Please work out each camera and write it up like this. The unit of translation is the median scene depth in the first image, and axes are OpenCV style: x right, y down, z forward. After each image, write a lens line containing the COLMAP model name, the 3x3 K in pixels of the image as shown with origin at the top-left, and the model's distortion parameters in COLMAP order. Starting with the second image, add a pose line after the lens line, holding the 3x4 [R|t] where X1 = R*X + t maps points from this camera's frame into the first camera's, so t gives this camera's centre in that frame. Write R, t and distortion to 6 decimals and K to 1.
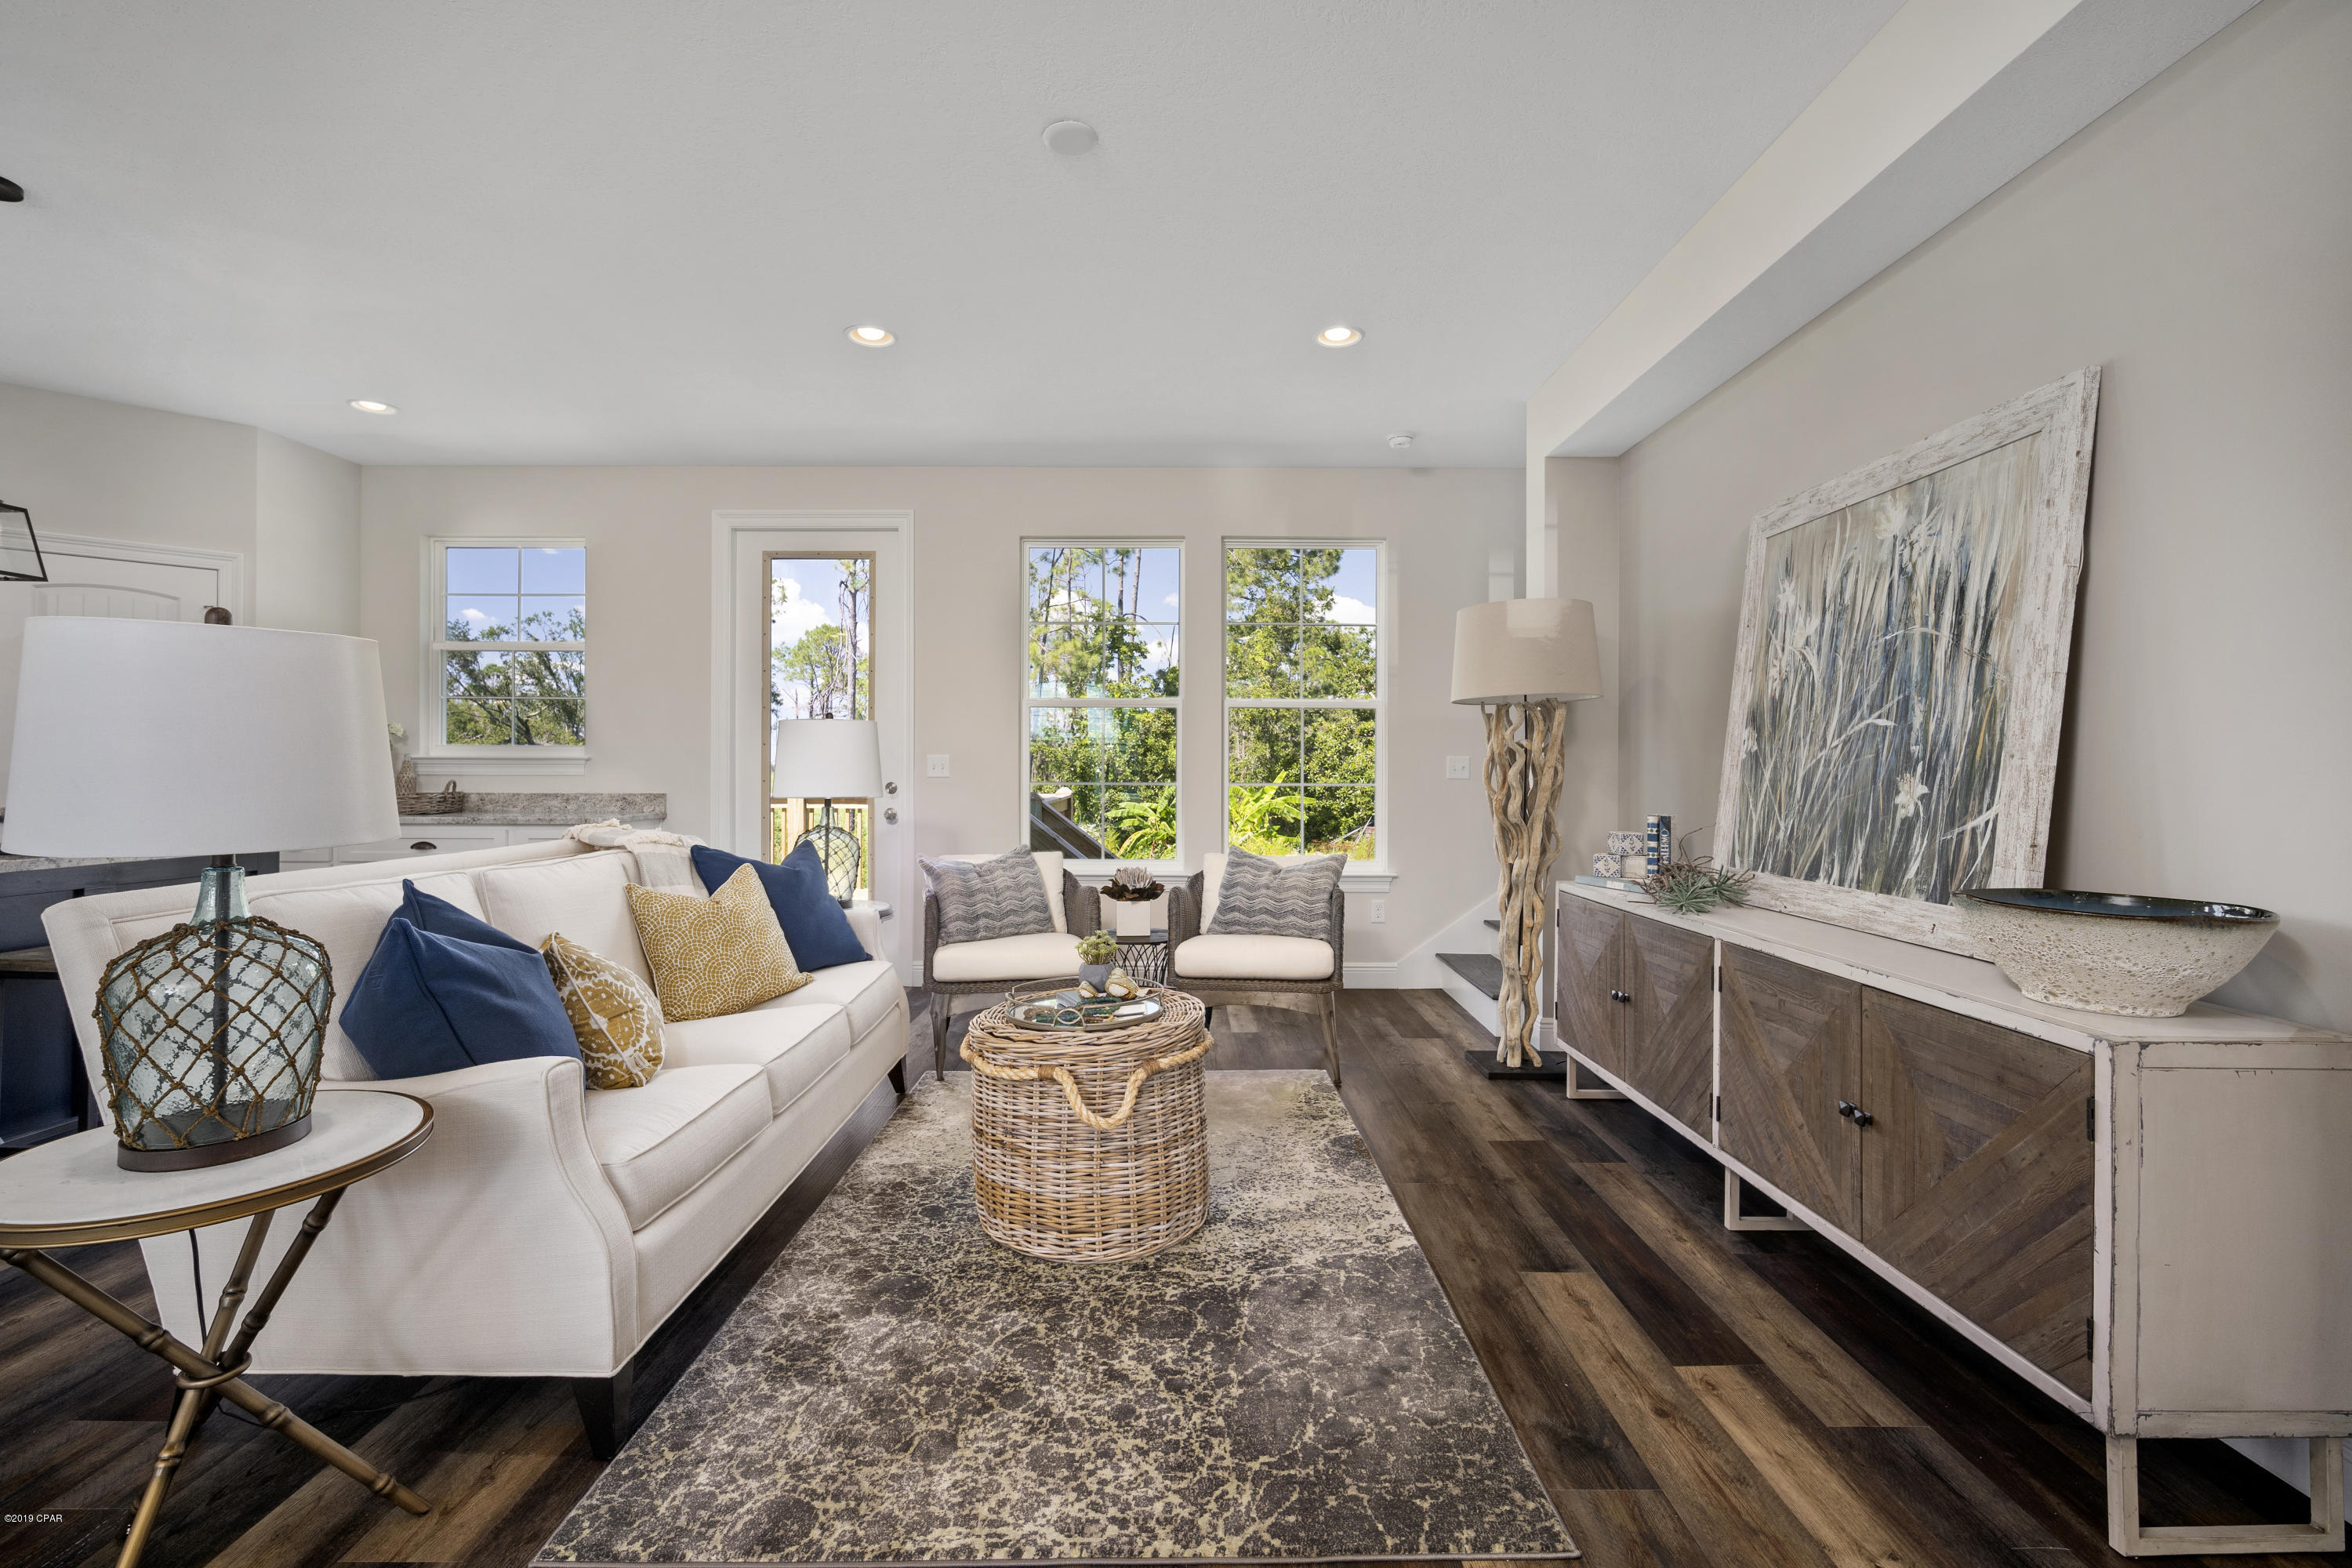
lens RADIAL K [[1053.4, 0, 1174.4], [0, 1053.4, 768.8], [0, 0, 1]] dist [-0.001185, 0.000084]
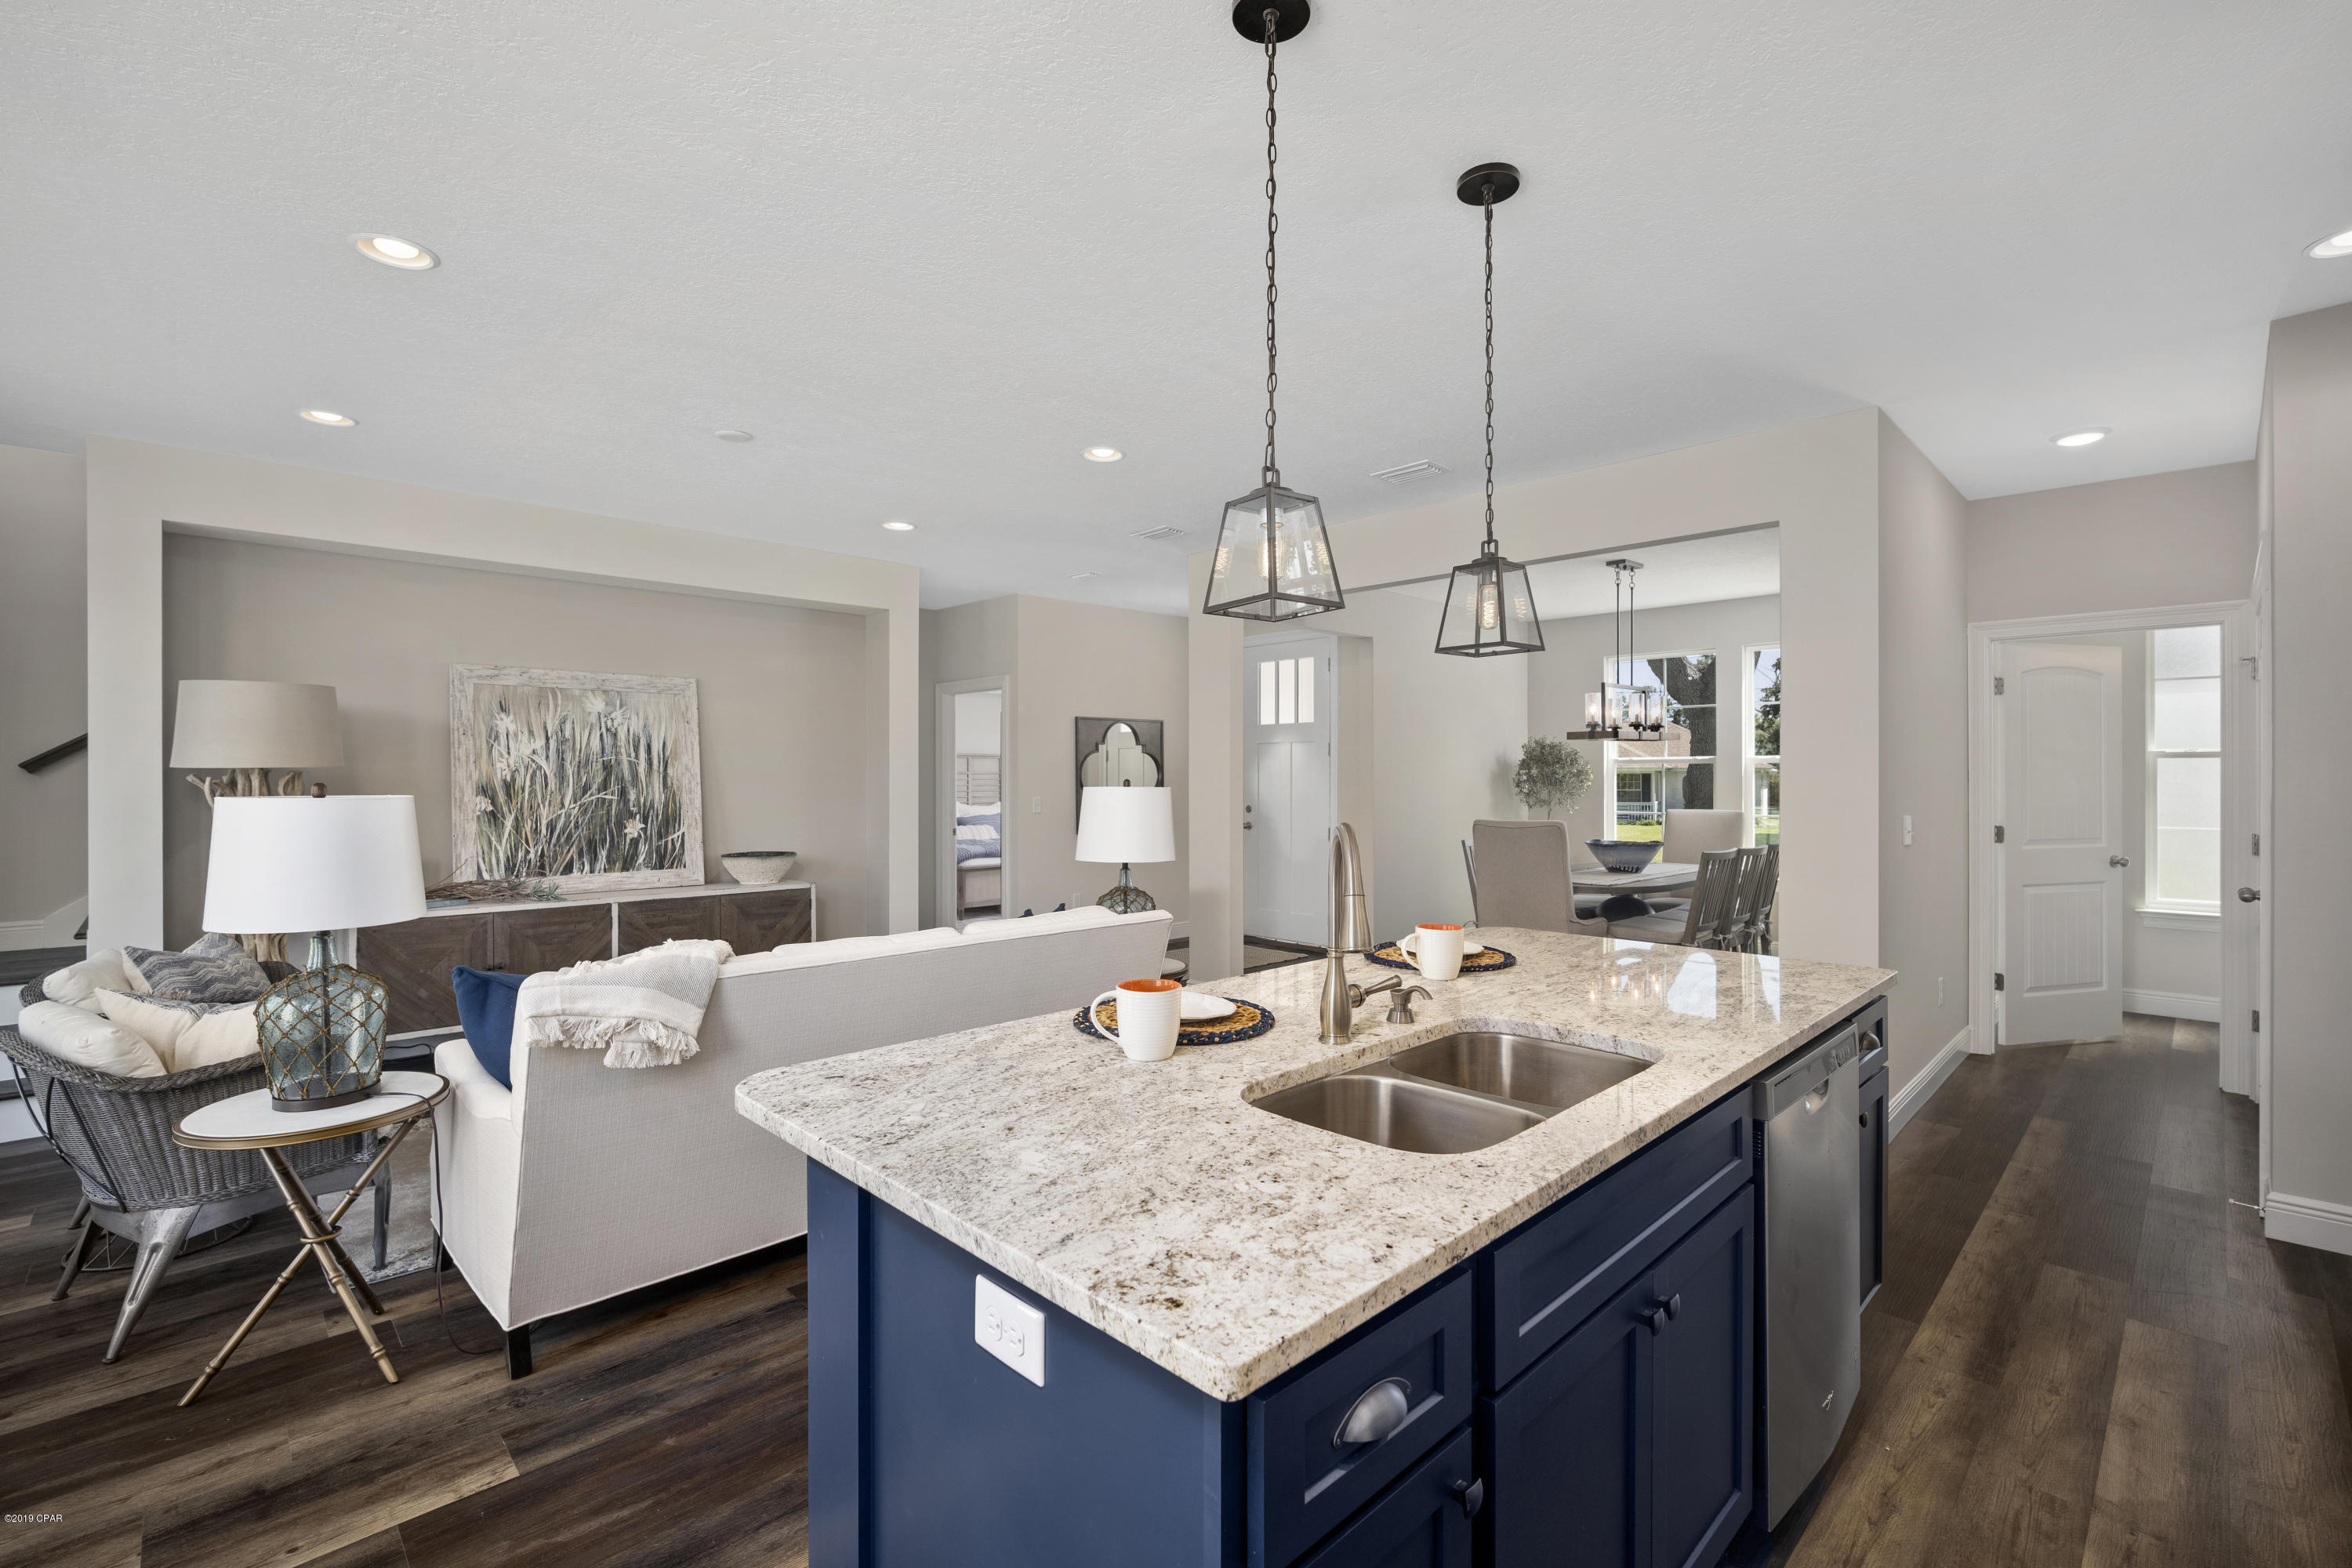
lens RADIAL K [[1030.2, 0, 1176.0], [0, 1030.2, 784.0], [0, 0, 1]] dist [-0.010704, 0.000994]
pose [[-0.700239, -0.006339, 0.713880, -1.683695], [-0.003336, 0.999979, 0.005607, -0.085748], [-0.713900, 0.001545, -0.700246, 1.621513]]
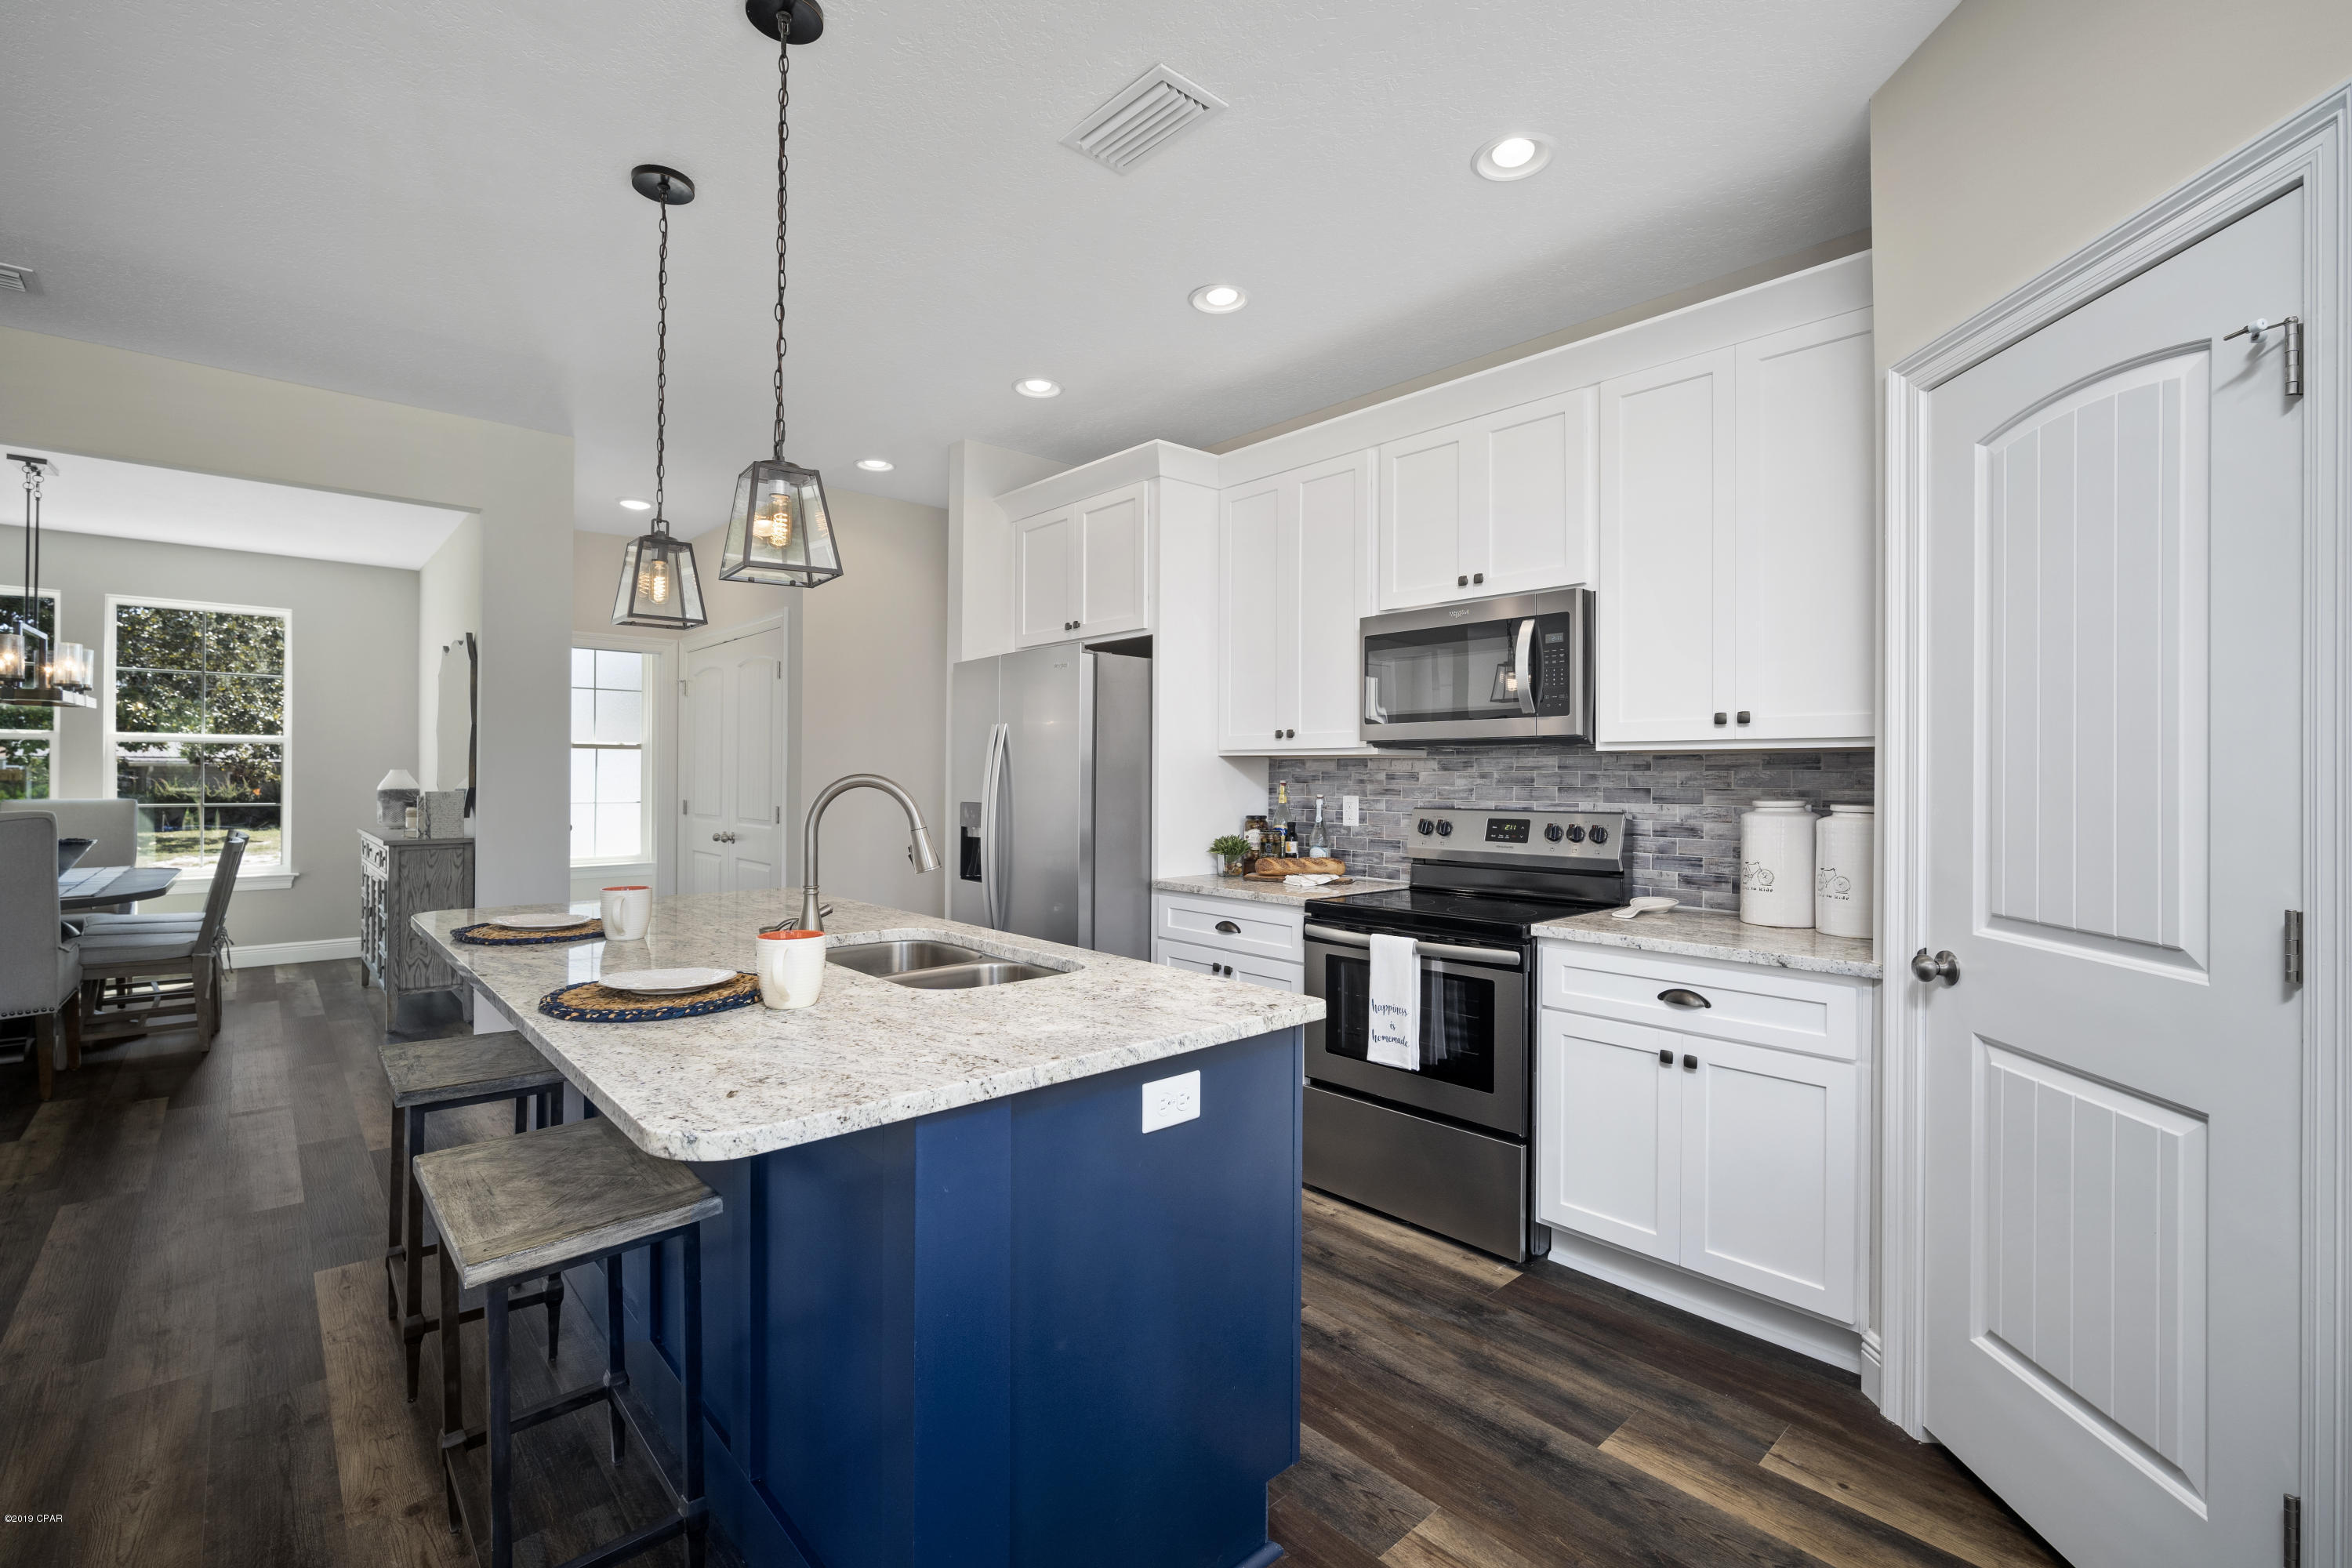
lens RADIAL K [[1030.2, 0, 1176.0], [0, 1030.2, 784.0], [0, 0, 1]] dist [-0.010704, 0.000994]
pose [[-0.731707, -0.004378, -0.681606, -0.950112], [-0.007472, 0.999971, 0.001598, -0.054318], [0.681579, 0.006263, -0.731718, 1.822151]]
